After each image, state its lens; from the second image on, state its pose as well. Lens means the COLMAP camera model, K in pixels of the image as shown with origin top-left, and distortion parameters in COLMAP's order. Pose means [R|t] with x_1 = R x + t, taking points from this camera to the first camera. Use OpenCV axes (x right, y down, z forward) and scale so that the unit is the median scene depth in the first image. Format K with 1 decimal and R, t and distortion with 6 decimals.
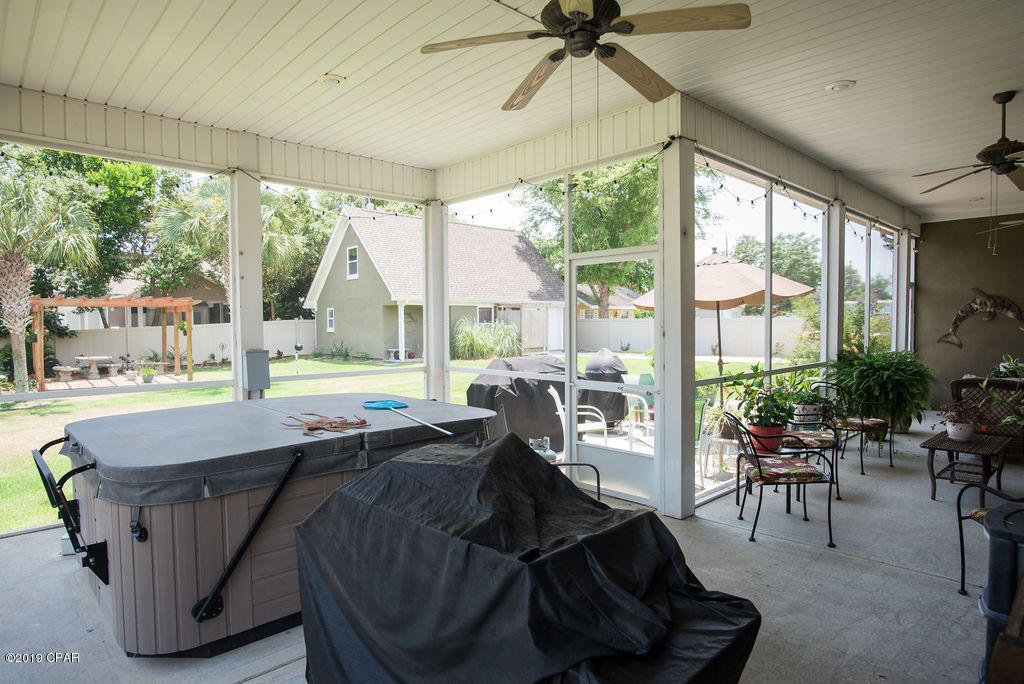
lens RADIAL K [[589.7, 0, 509.0], [0, 589.7, 342.4], [0, 0, 1]] dist [-0.051583, 0.025823]
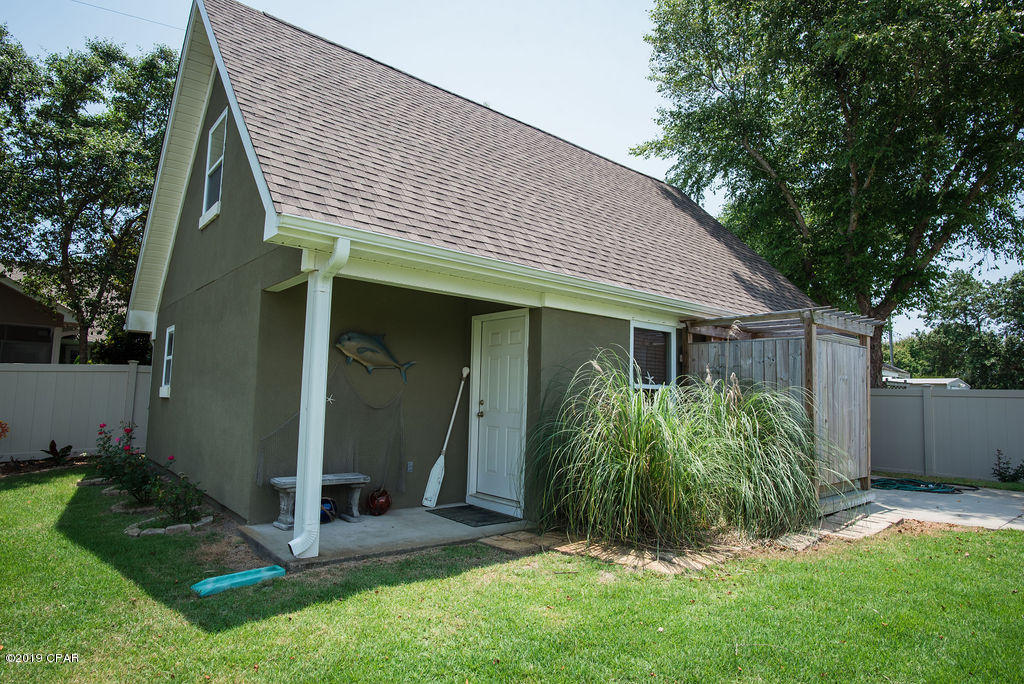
lens RADIAL K [[589.7, 0, 509.0], [0, 589.7, 342.4], [0, 0, 1]] dist [-0.051583, 0.025823]
pose [[0.997519, 0.028547, -0.064347, -0.185045], [-0.036671, 0.990987, -0.128843, -0.028464], [0.060089, 0.130883, 0.989575, 1.442927]]
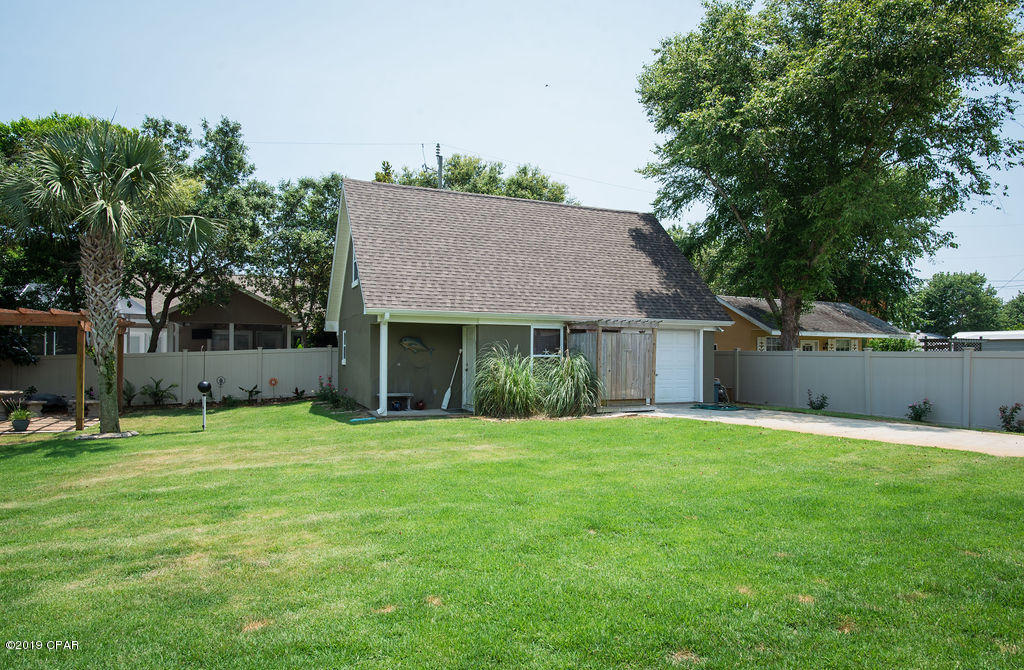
lens RADIAL K [[613.9, 0, 489.3], [0, 613.9, 351.5], [0, 0, 1]] dist [-0.018256, -0.000523]
pose [[0.927273, 0.011273, -0.374217, 0.280152], [-0.027363, 0.998914, -0.037710, -0.022630], [0.373385, 0.045207, 0.926574, 0.816153]]
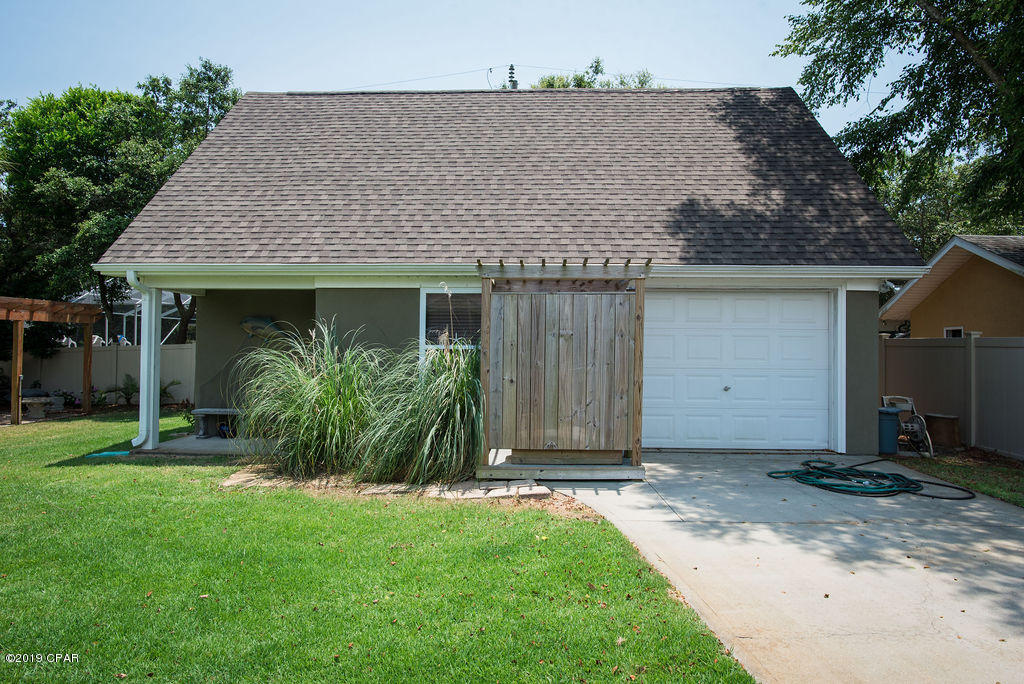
lens RADIAL K [[589.7, 0, 509.0], [0, 589.7, 342.4], [0, 0, 1]] dist [-0.051583, 0.025823]
pose [[0.695125, 0.003512, -0.718880, 0.393716], [-0.037736, 0.998788, -0.031609, -0.051947], [0.717897, 0.049100, 0.694415, 1.633975]]
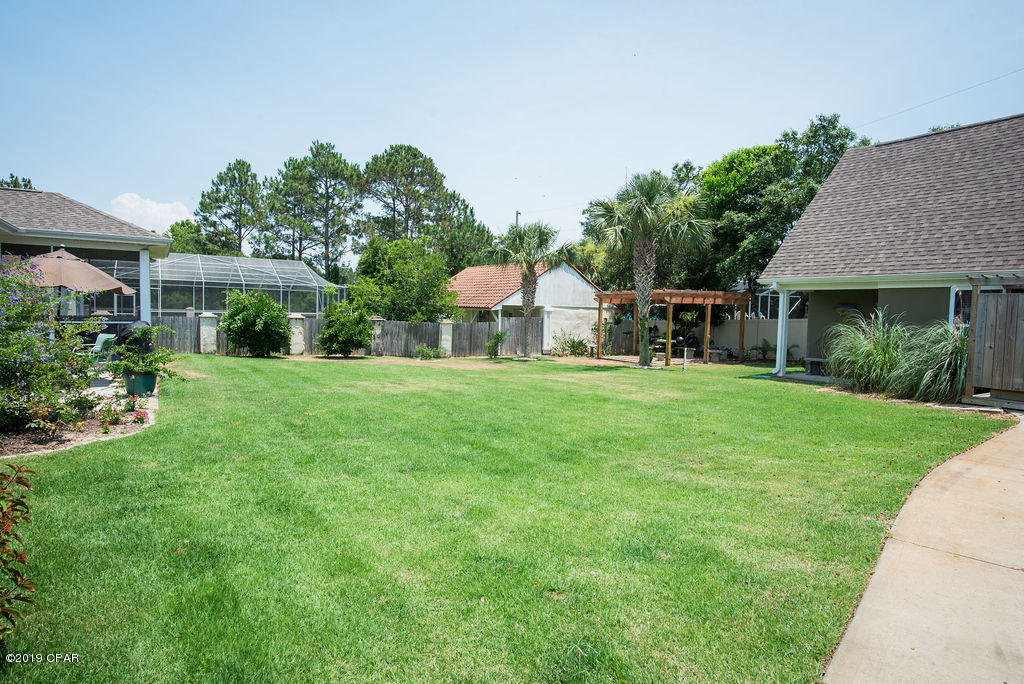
lens RADIAL K [[589.7, 0, 509.0], [0, 589.7, 342.4], [0, 0, 1]] dist [-0.051583, 0.025823]
pose [[-0.209327, 0.052835, -0.976417, 0.938885], [-0.056656, 0.996206, 0.066052, -0.056854], [0.976203, 0.069146, -0.205539, 1.497115]]
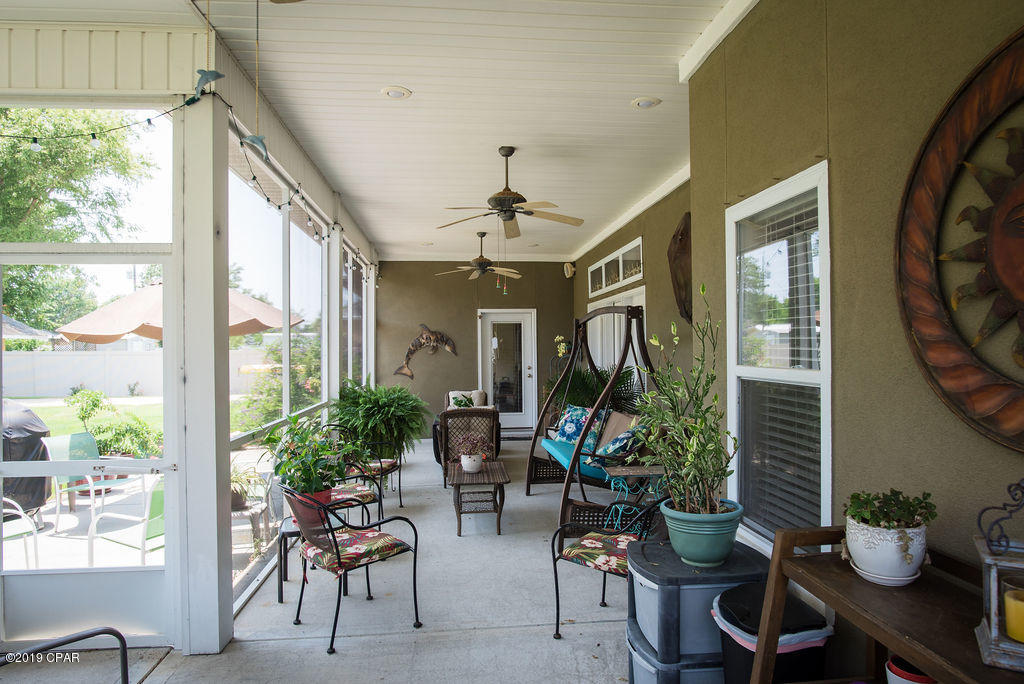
lens RADIAL K [[626.0, 0, 509.3], [0, 626.0, 344.6], [0, 0, 1]] dist [-0.001863, -0.035094]
pose [[0.610866, 0.007640, 0.791697, -0.037528], [0.031689, 0.998916, -0.034091, -0.009594], [-0.791099, 0.045914, 0.609962, 0.145389]]
